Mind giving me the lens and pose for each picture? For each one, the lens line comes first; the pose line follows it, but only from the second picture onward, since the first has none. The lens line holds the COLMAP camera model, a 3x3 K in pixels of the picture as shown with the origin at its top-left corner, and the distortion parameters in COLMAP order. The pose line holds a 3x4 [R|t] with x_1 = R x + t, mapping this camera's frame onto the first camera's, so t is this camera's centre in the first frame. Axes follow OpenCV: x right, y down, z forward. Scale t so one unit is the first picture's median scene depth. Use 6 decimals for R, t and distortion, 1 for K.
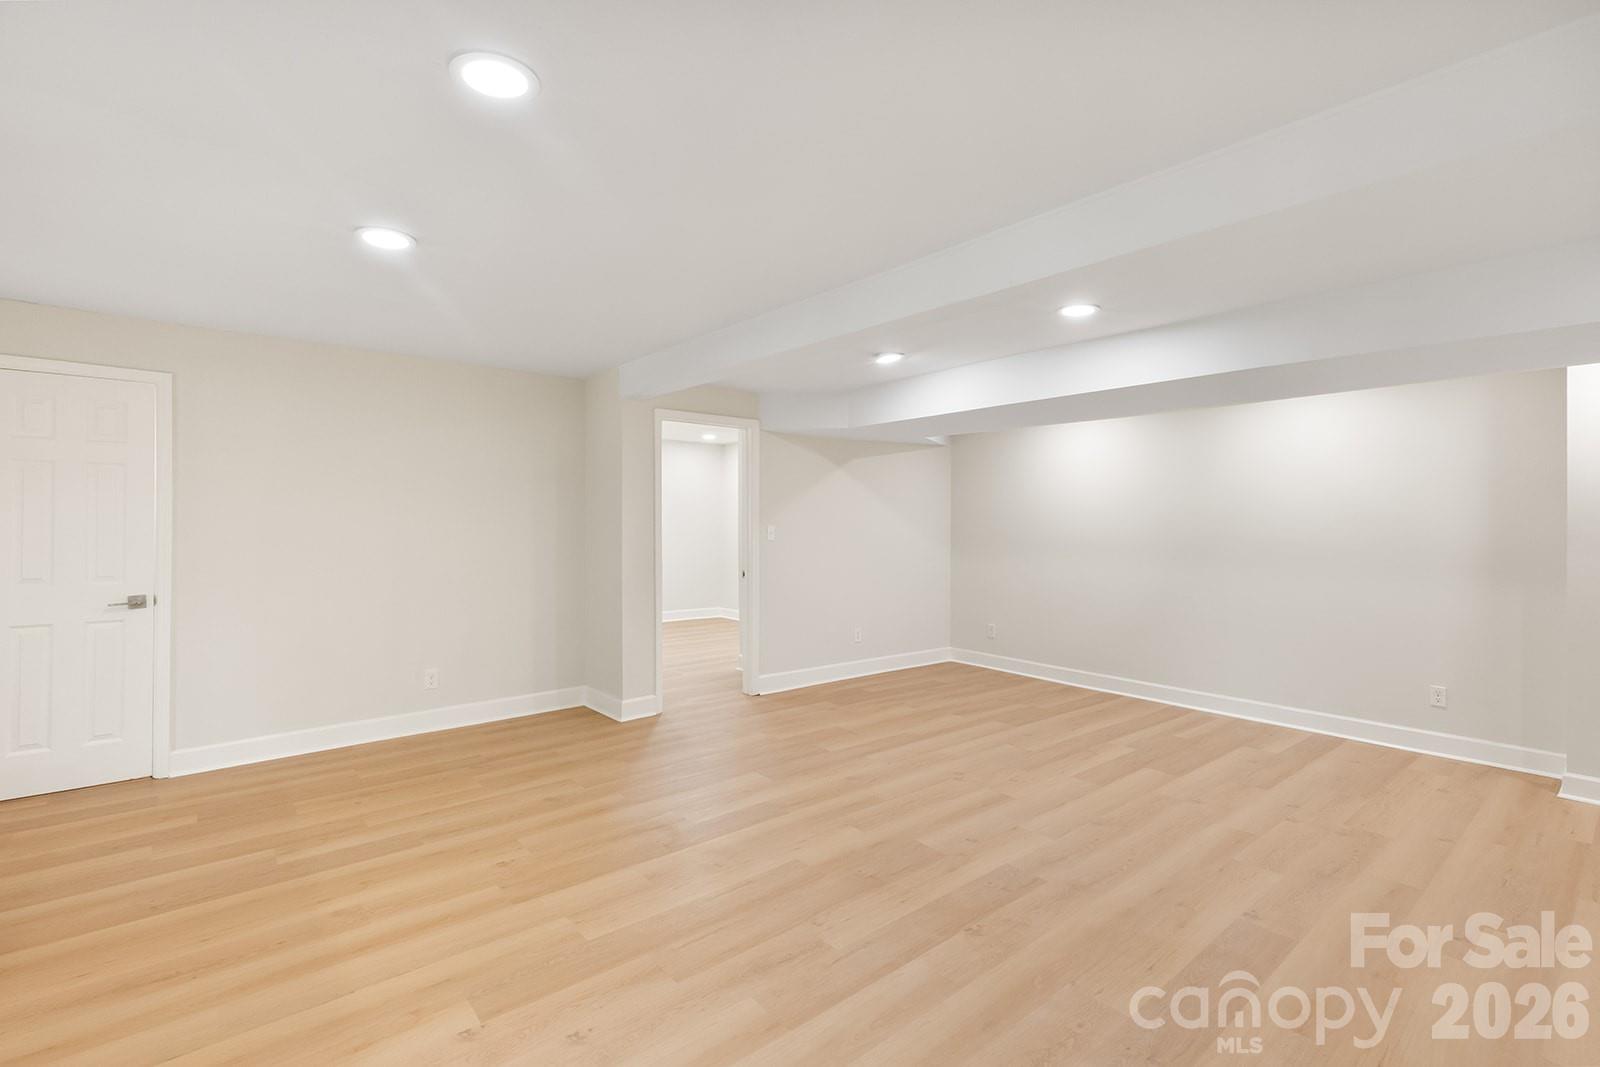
lens RADIAL K [[712.5, 0, 809.0], [0, 712.5, 529.6], [0, 0, 1]] dist [0.001833, 0.000300]
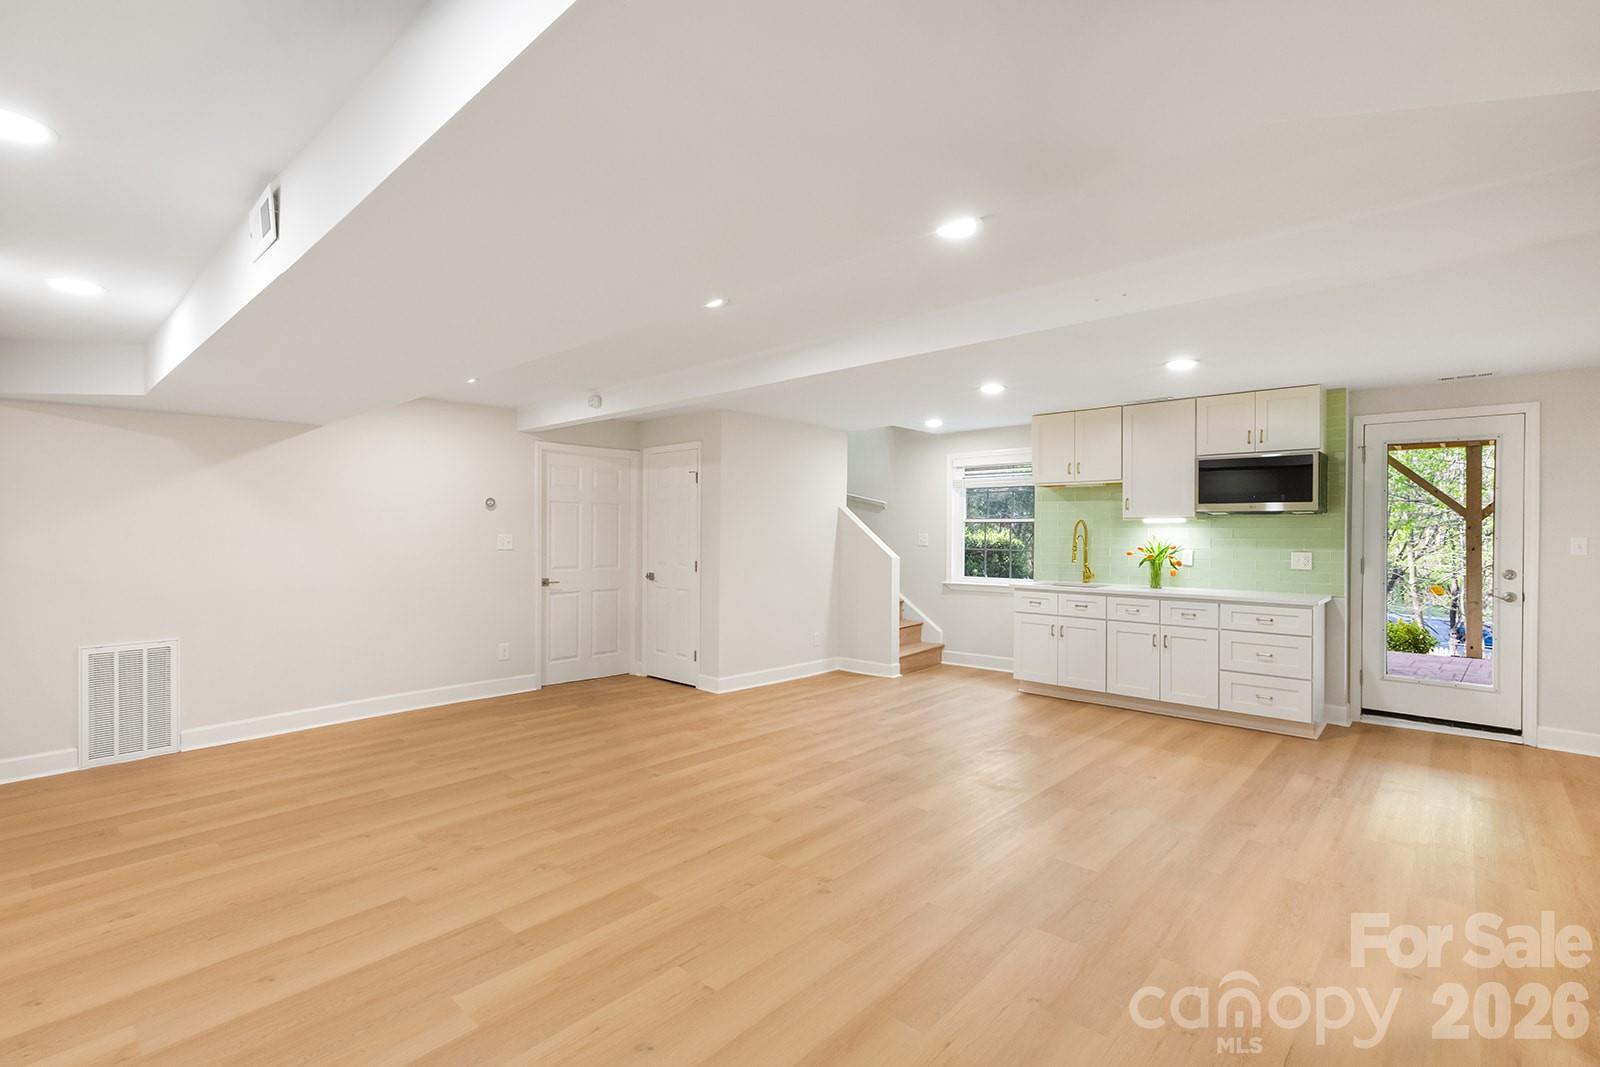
lens RADIAL K [[712.5, 0, 809.0], [0, 712.5, 529.6], [0, 0, 1]] dist [0.001833, 0.000300]
pose [[-0.990301, -0.009645, -0.138601, 0.383349], [-0.009946, 0.999949, 0.001480, -0.013901], [0.138580, 0.002844, -0.990347, 1.995529]]
